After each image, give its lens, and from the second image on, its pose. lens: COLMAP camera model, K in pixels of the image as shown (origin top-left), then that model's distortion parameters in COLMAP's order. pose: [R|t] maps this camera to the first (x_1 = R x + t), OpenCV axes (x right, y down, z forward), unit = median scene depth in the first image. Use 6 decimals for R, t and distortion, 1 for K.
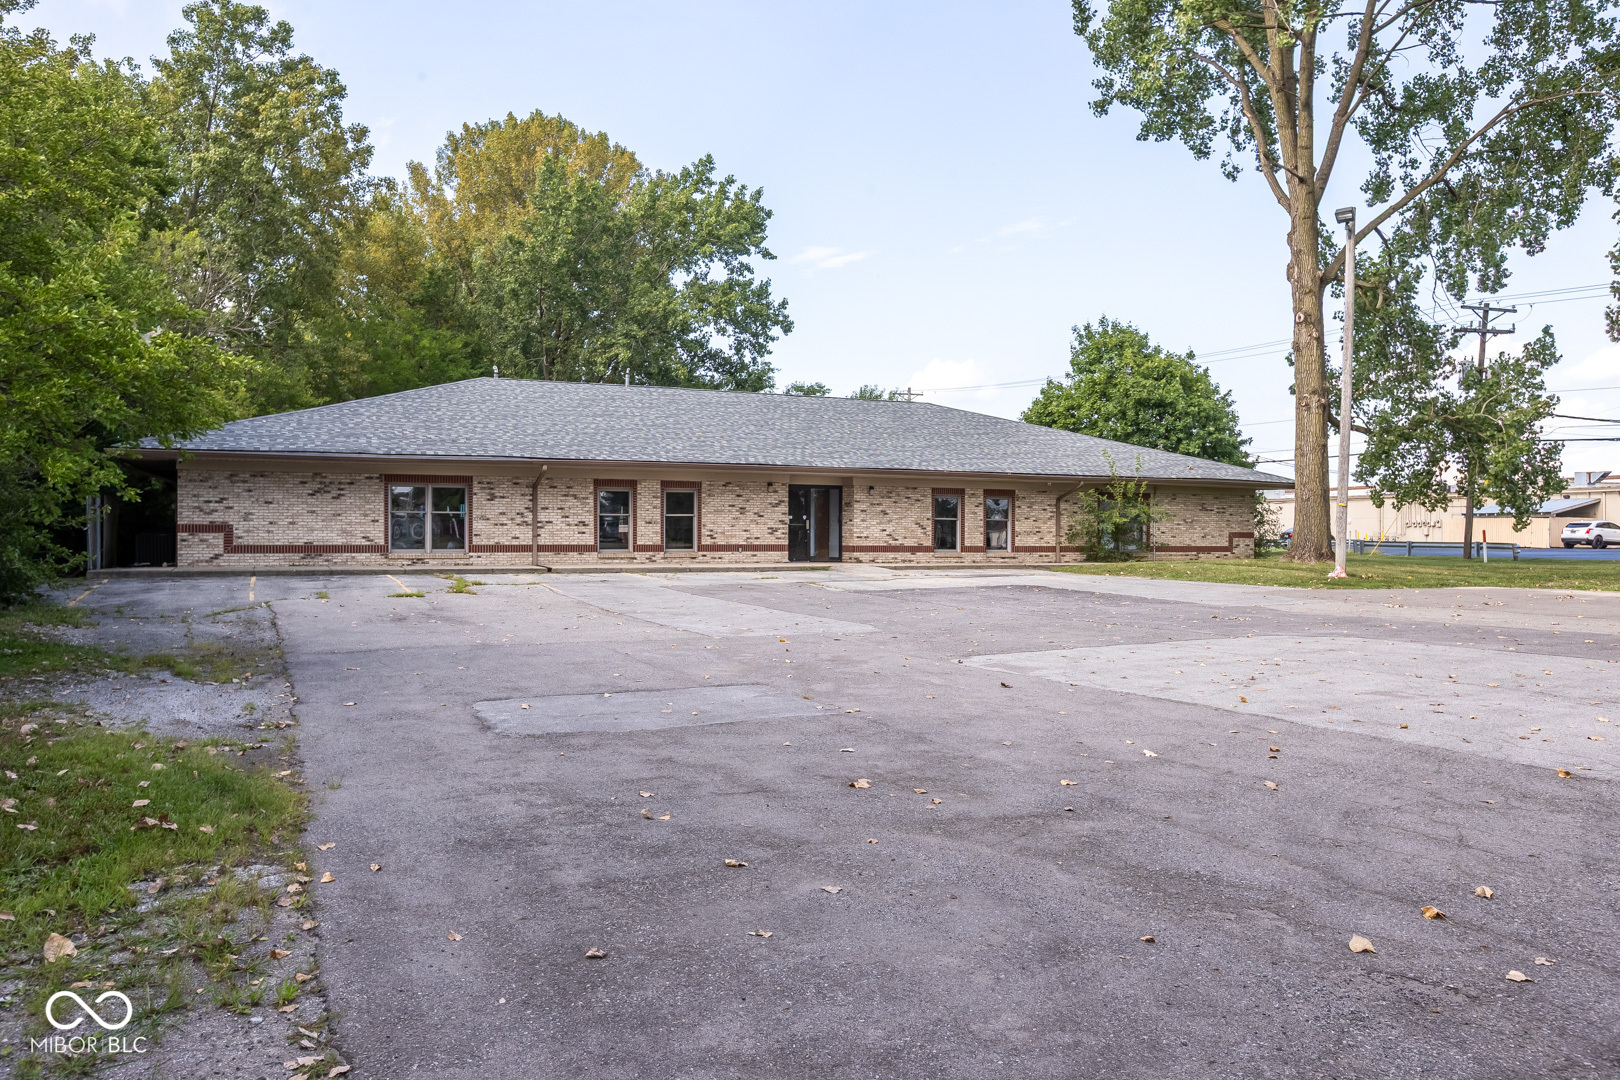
lens RADIAL K [[1194.4, 0, 803.0], [0, 1194.4, 536.5], [0, 0, 1]] dist [0.016204, 0.025436]
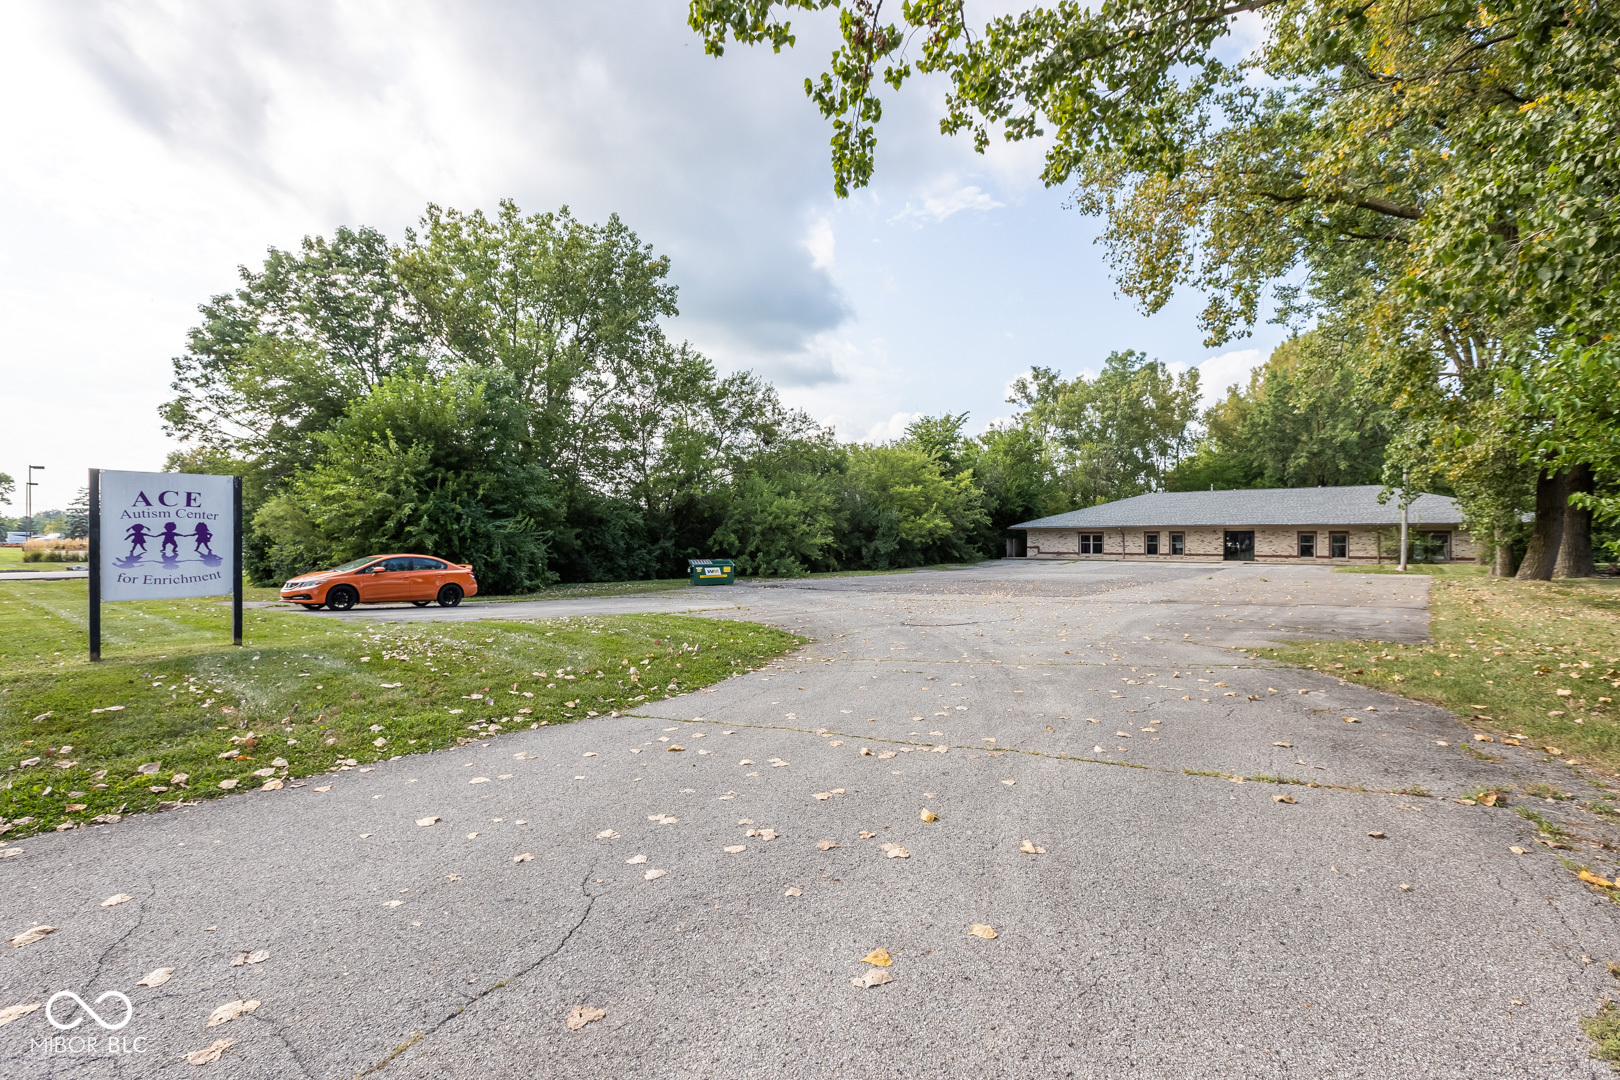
lens RADIAL K [[727.6, 0, 814.0], [0, 727.6, 542.2], [0, 0, 1]] dist [0.000252, 0.002135]
pose [[0.456828, -0.001721, -0.889553, 1.028524], [-0.004490, 0.999981, -0.004240, -0.008405], [0.889544, 0.005932, 0.456812, -0.554190]]
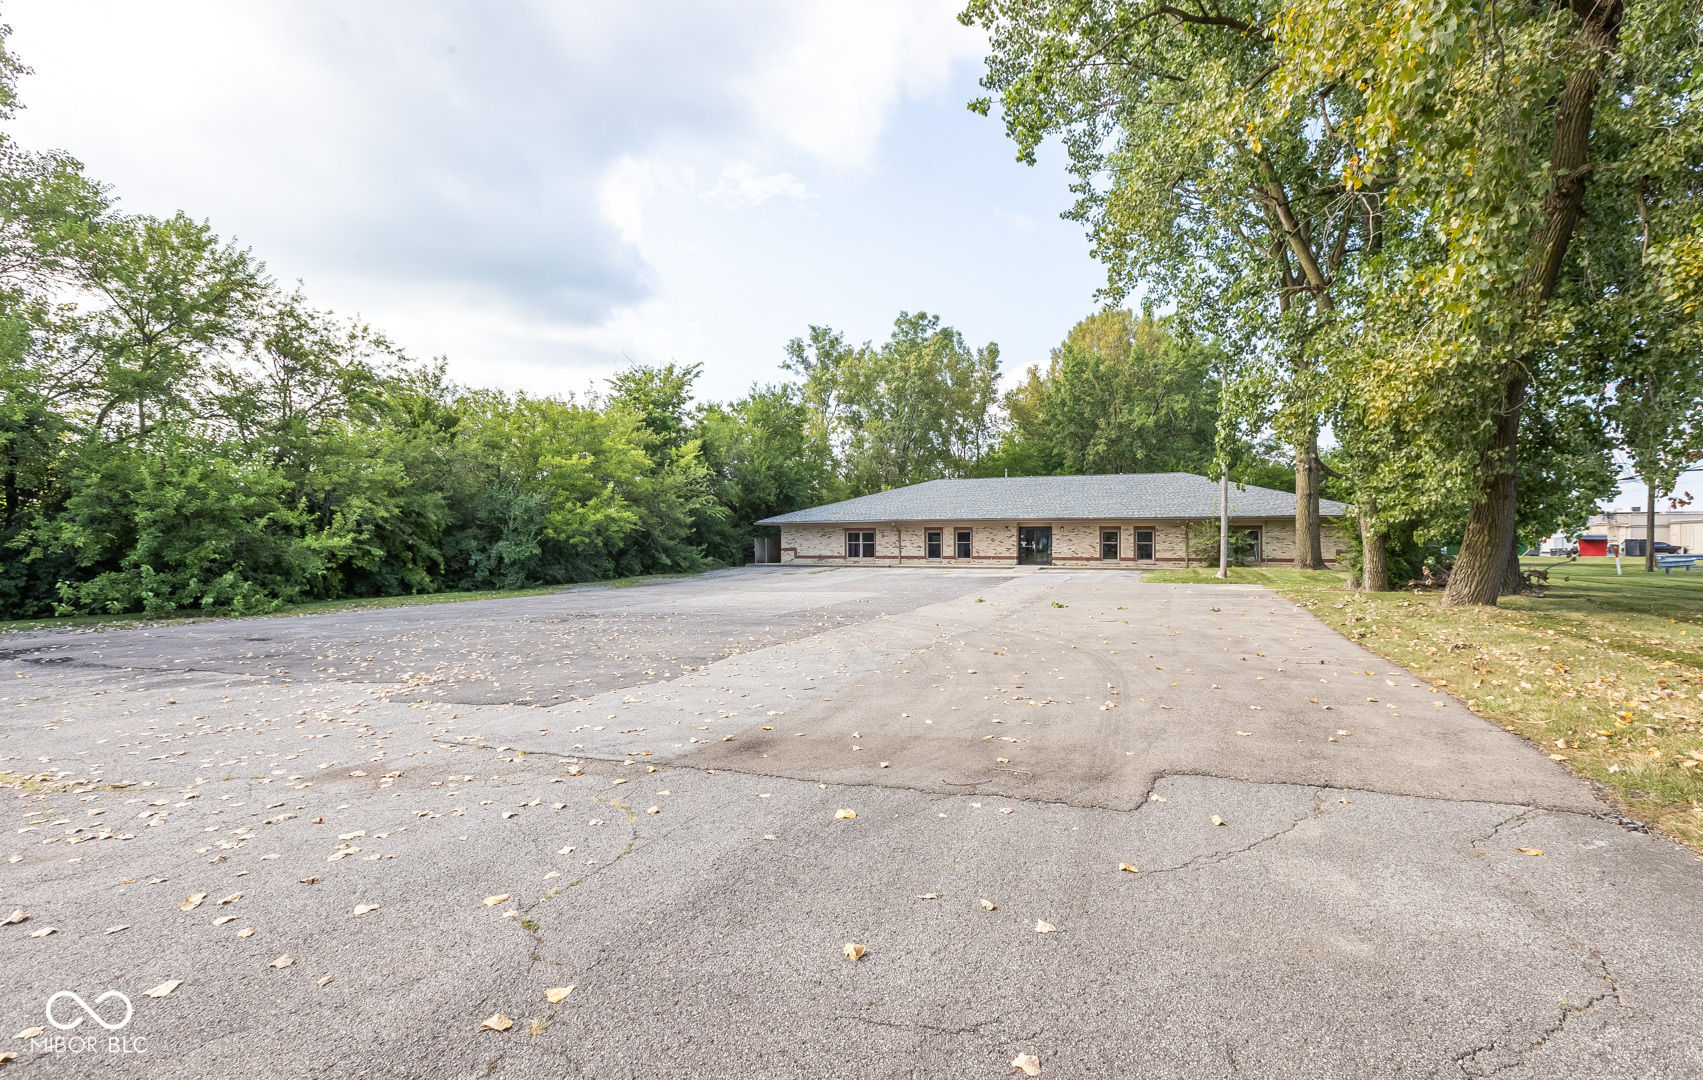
lens RADIAL K [[782.1, 0, 864.9], [0, 782.1, 533.4], [0, 0, 1]] dist [-0.012078, 0.000739]
pose [[0.700211, -0.014102, -0.713796, 0.778467], [0.002808, 0.999852, -0.016999, -0.010515], [0.713930, 0.009899, 0.700147, -0.126225]]
